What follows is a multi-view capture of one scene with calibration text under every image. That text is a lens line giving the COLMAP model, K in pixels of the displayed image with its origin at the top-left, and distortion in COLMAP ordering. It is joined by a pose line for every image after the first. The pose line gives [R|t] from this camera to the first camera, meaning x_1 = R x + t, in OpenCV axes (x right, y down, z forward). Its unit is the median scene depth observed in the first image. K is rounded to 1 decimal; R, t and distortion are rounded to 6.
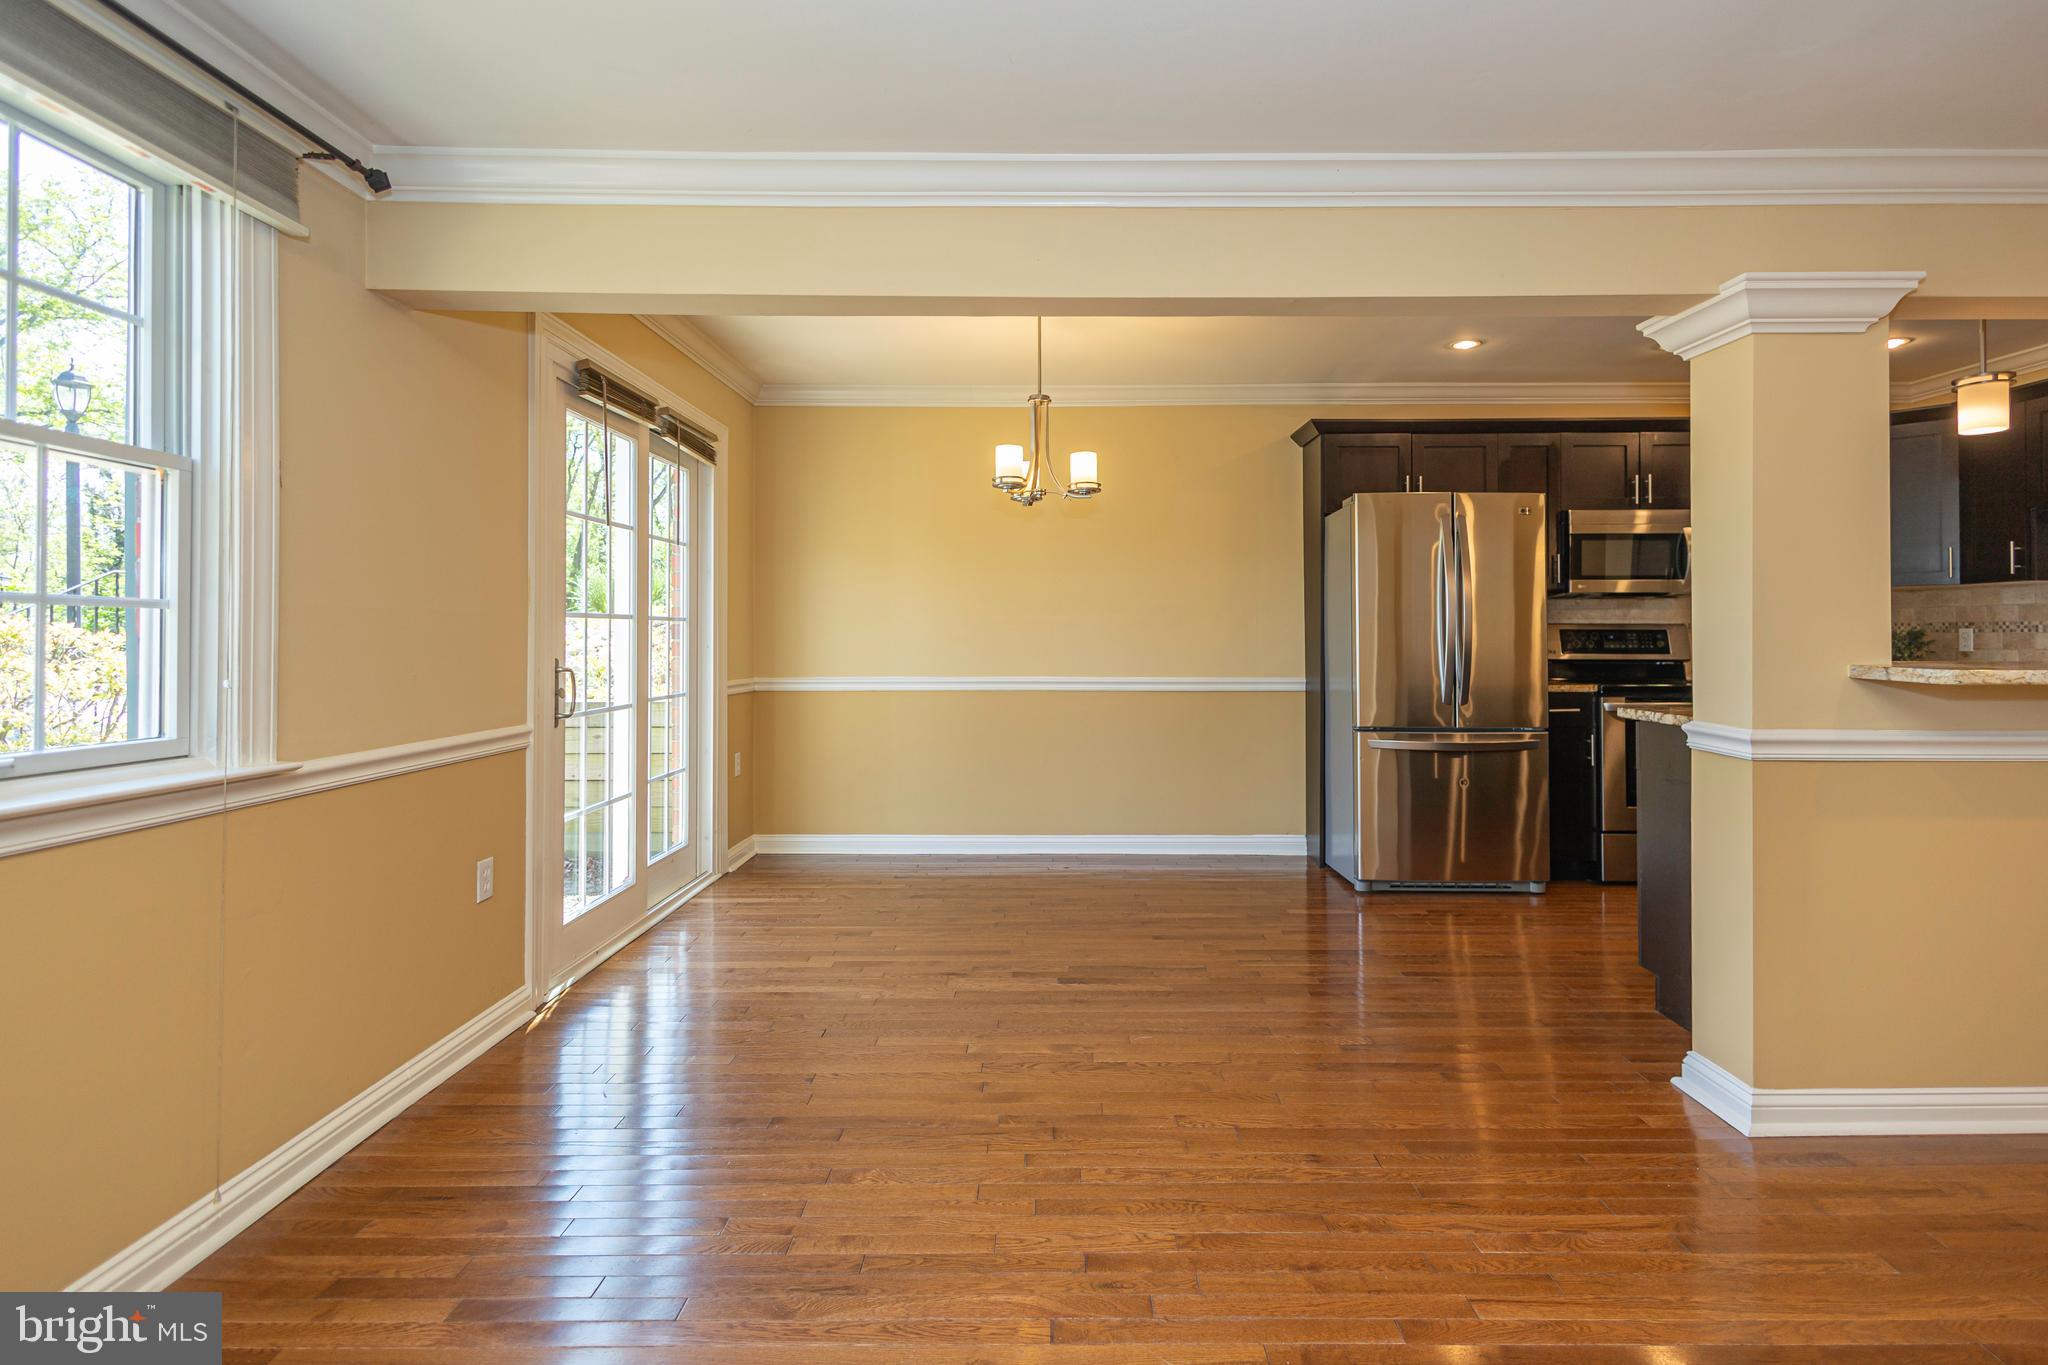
lens RADIAL K [[960.8, 0, 1062.5], [0, 960.8, 628.9], [0, 0, 1]] dist [0.010035, -0.002610]
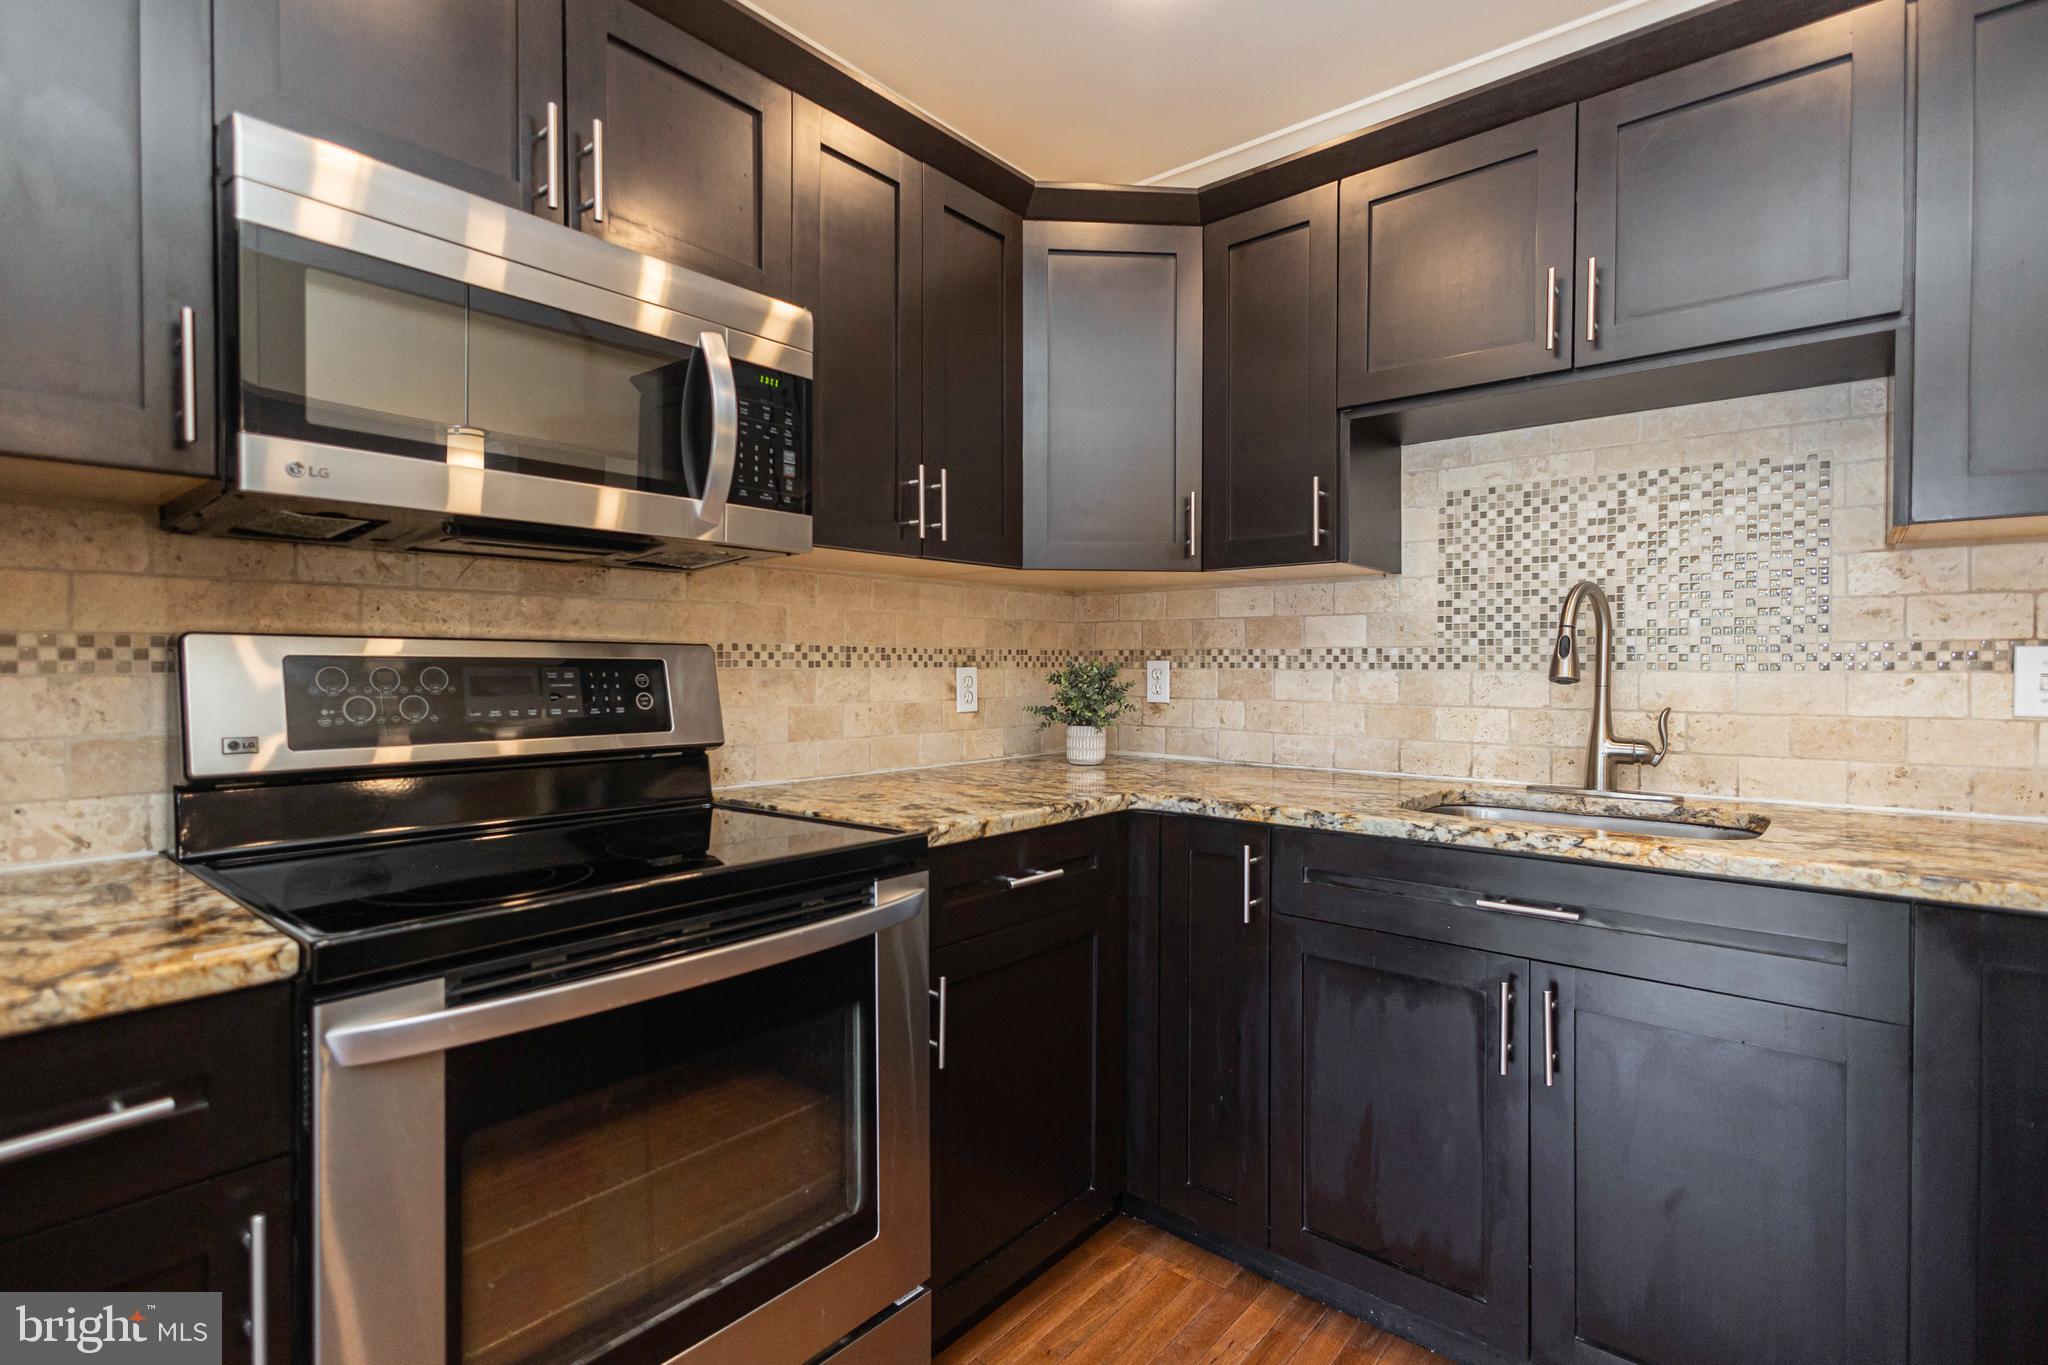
lens RADIAL K [[960.8, 0, 1030.1], [0, 960.8, 674.3], [0, 0, 1]] dist [0.010035, -0.002610]
pose [[0.643958, -0.006002, 0.765037, 0.503118], [-0.008474, 0.999852, 0.014977, -0.000664], [-0.765014, -0.016127, 0.643812, 0.758013]]
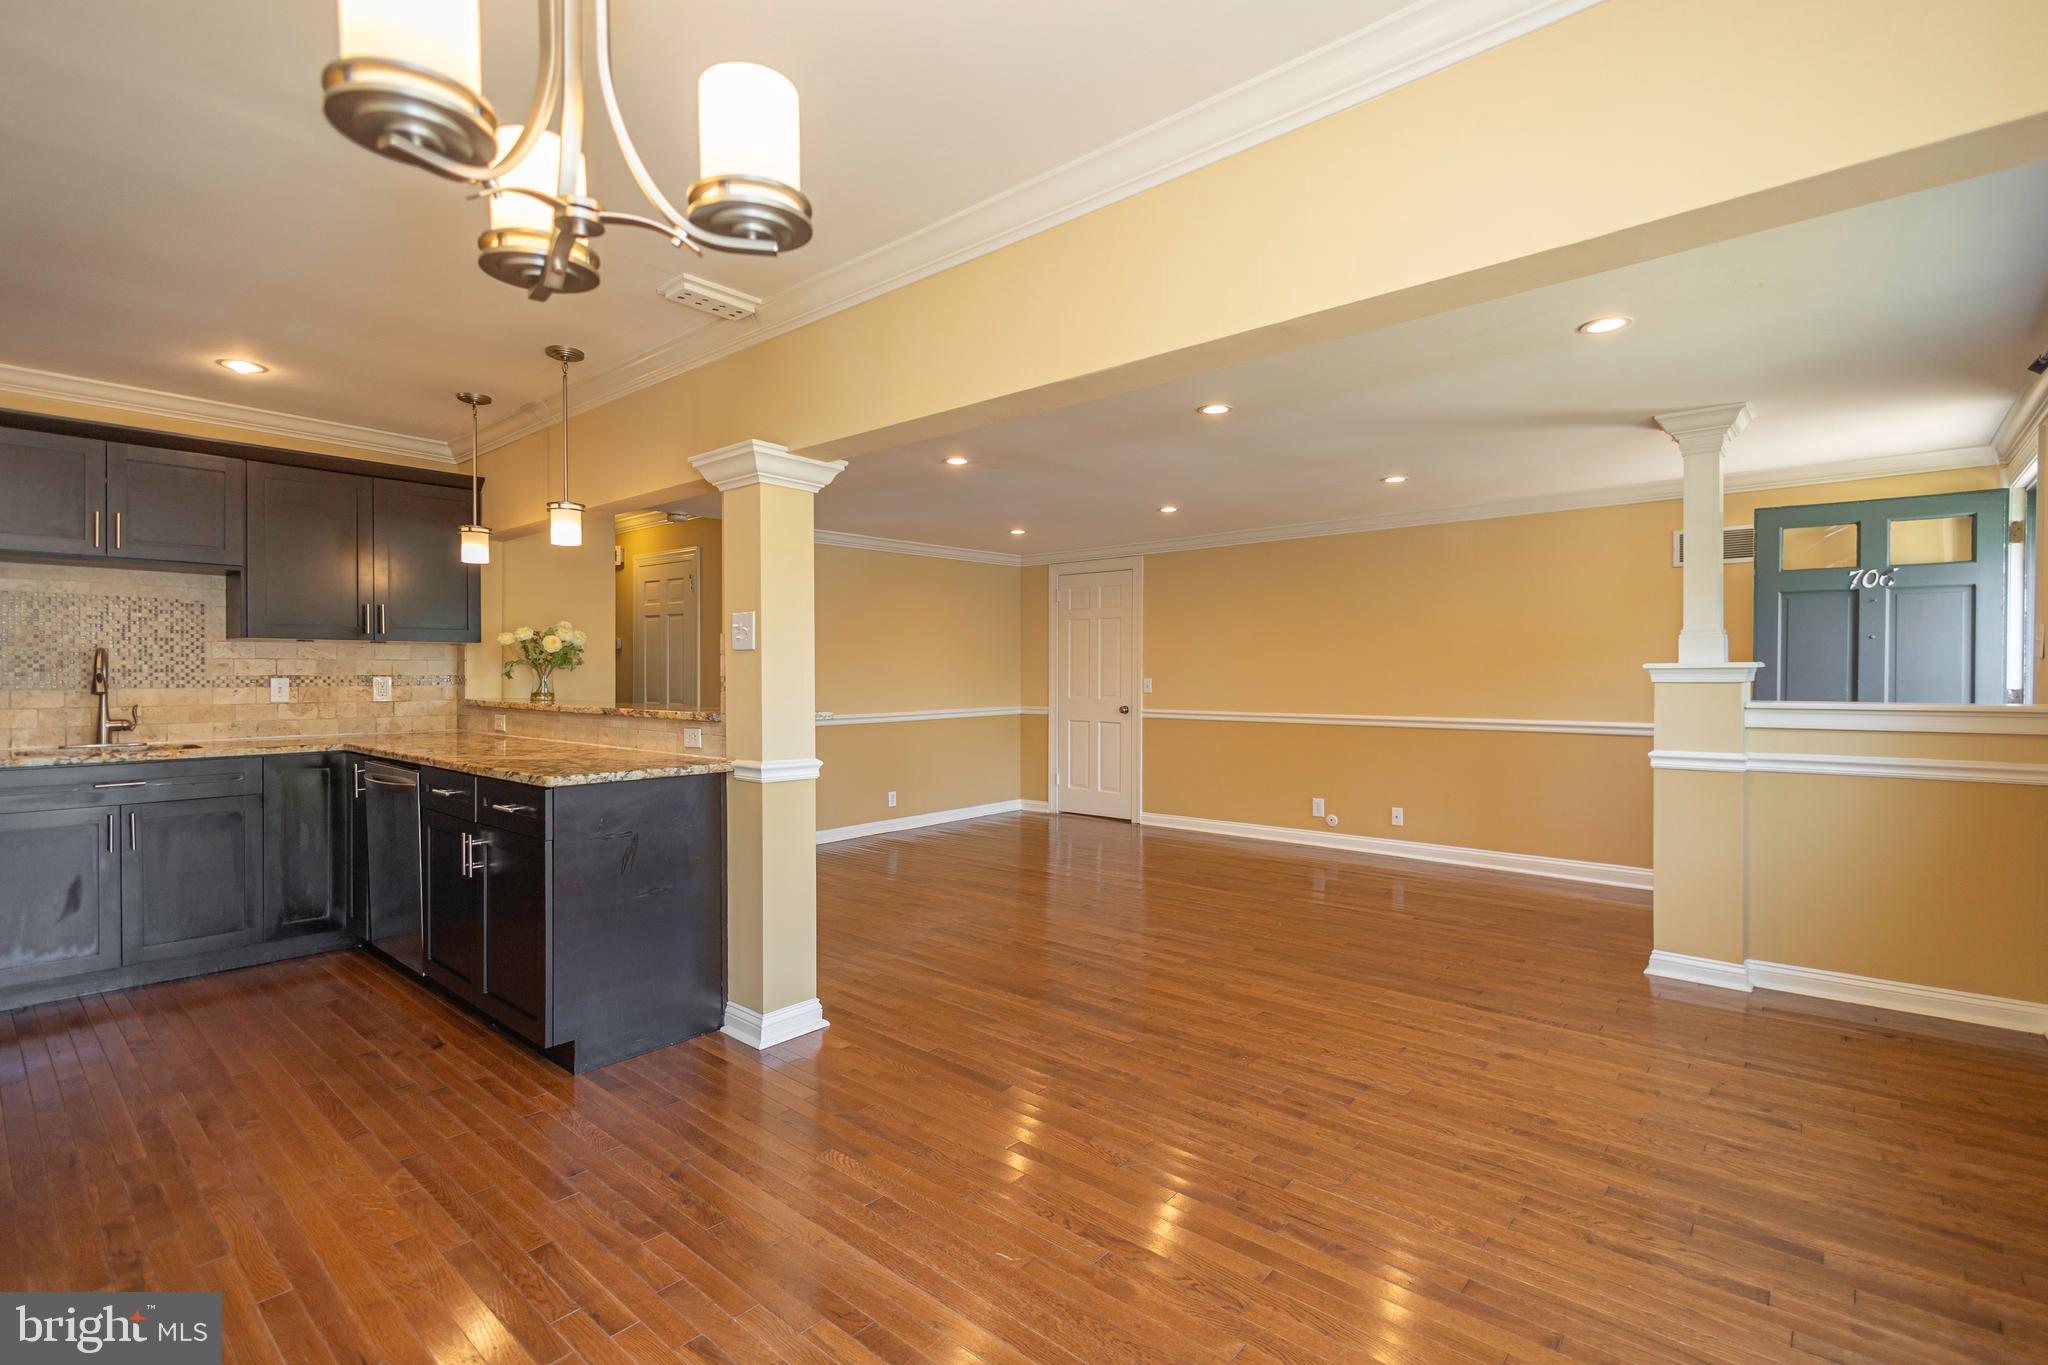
lens RADIAL K [[960.8, 0, 1009.2], [0, 960.8, 677.8], [0, 0, 1]] dist [0.010035, -0.002610]
pose [[-0.746705, 0.000269, 0.665155, -0.247240], [-0.002672, 0.999991, -0.003405, -0.007518], [-0.665150, -0.004320, -0.746697, 0.951841]]
